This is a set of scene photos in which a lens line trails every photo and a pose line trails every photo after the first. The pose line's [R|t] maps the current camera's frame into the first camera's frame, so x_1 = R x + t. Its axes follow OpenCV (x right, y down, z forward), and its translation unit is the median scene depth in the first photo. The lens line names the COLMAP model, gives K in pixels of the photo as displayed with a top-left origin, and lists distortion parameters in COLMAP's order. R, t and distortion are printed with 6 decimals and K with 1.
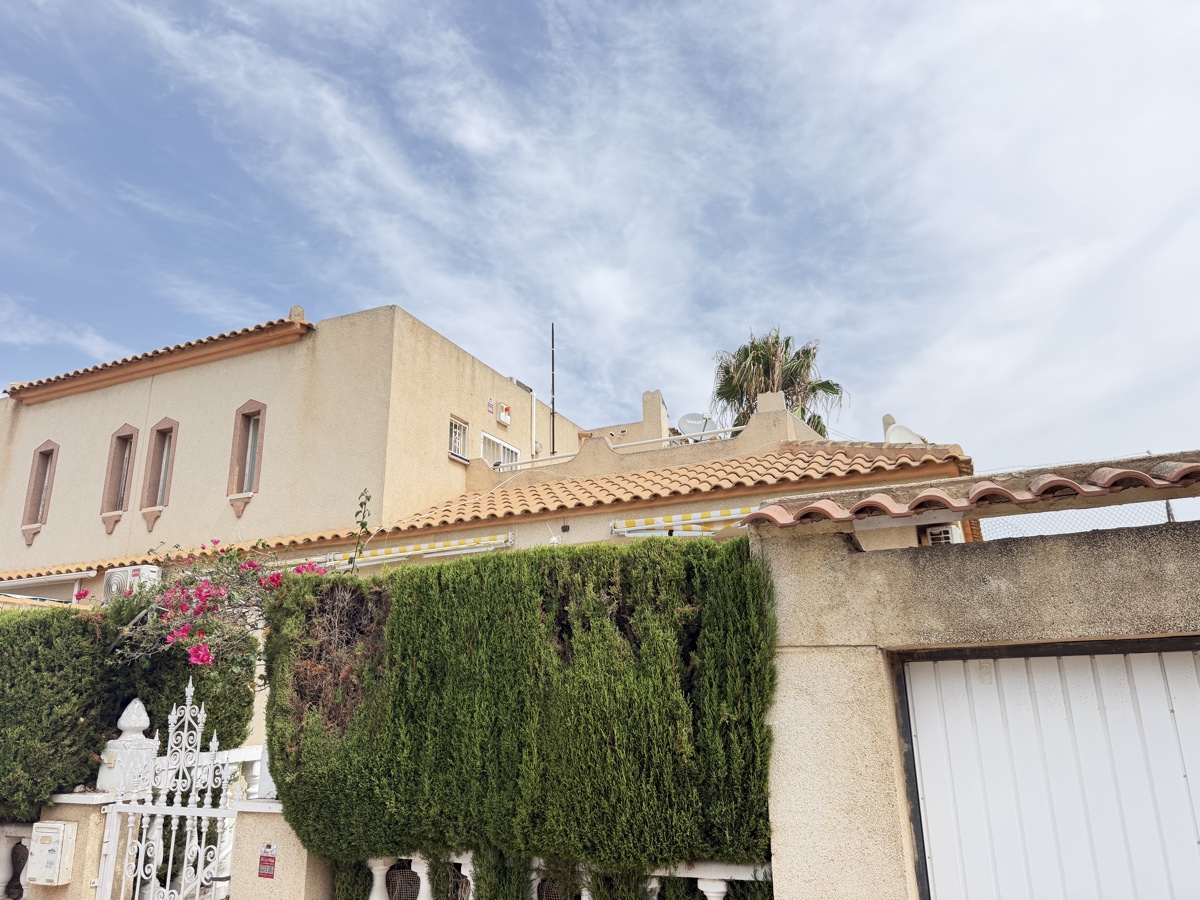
lens RADIAL K [[847.2, 0, 600.0], [0, 847.2, 450.0], [0, 0, 1]] dist [0.041457, -0.002153]
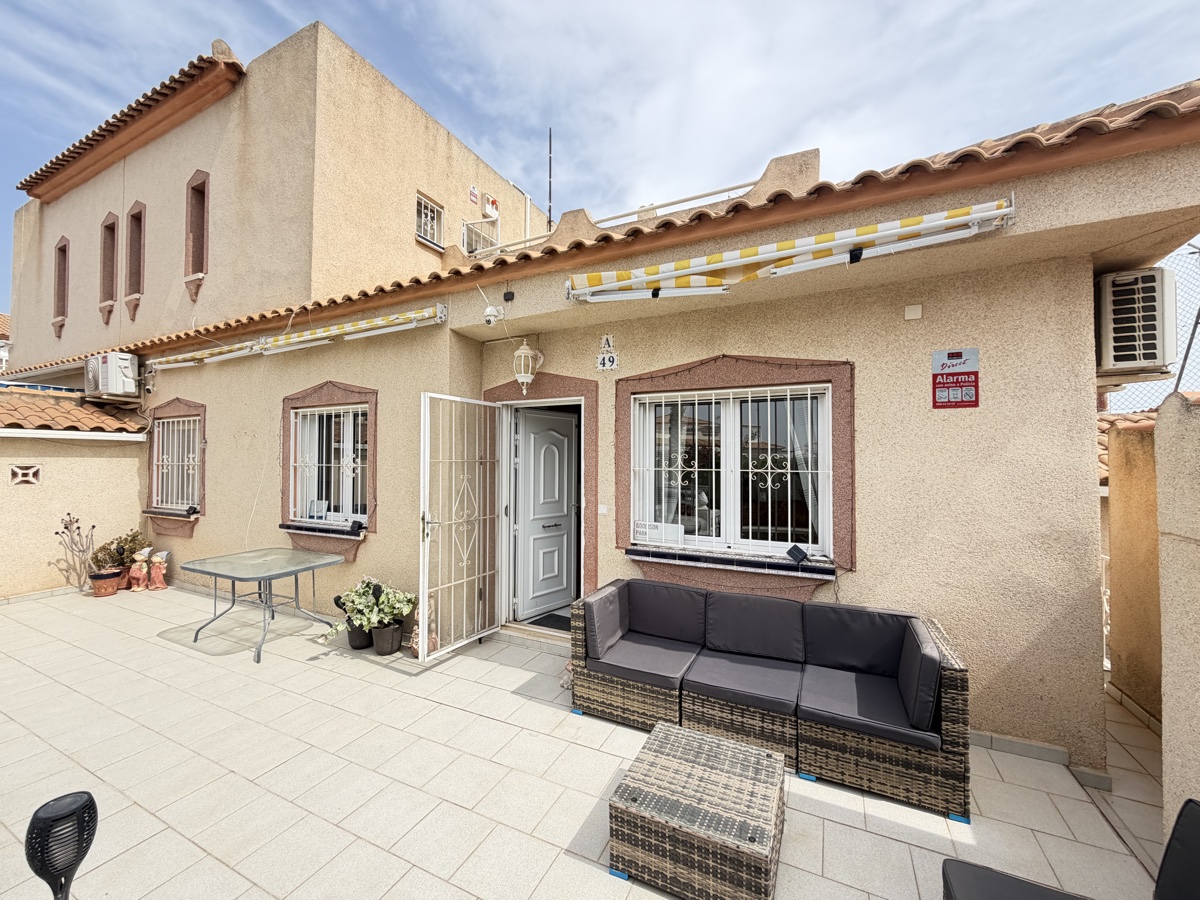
lens RADIAL K [[479.6, 0, 598.5], [0, 479.6, 451.9], [0, 0, 1]] dist [0.001887, -0.000214]
pose [[0.998906, 0.025635, -0.039109, 0.042323], [-0.014140, 0.962777, 0.269926, 0.085432], [0.044573, -0.269078, 0.962086, 0.455875]]
